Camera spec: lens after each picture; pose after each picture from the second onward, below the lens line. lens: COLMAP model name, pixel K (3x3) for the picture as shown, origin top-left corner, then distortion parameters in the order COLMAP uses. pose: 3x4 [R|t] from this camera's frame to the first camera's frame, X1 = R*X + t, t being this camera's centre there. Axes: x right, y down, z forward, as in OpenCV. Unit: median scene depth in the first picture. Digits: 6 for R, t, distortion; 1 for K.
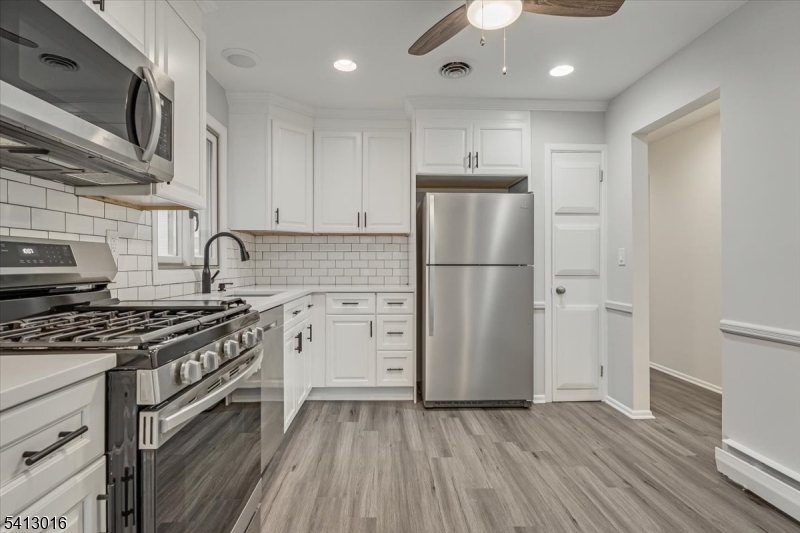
lens RADIAL K [[411.8, 0, 384.2], [0, 411.8, 262.6], [0, 0, 1]] dist [-0.001370, 0.000300]
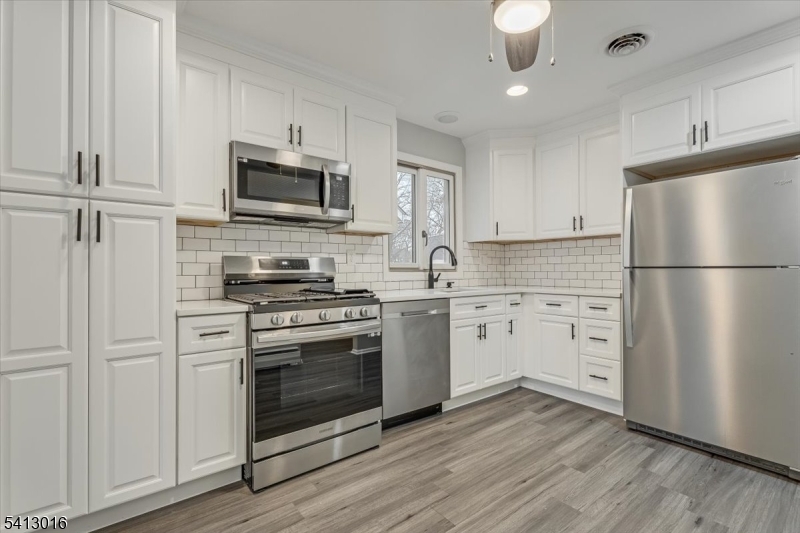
lens RADIAL K [[366.9, 0, 400.0], [0, 366.9, 266.5], [0, 0, 1]] dist [0.002829, 0.000377]
pose [[0.588784, -0.011006, -0.808215, 0.495350], [0.008430, 0.999937, -0.007475, 0.005303], [0.808246, -0.002412, 0.588840, 0.141948]]
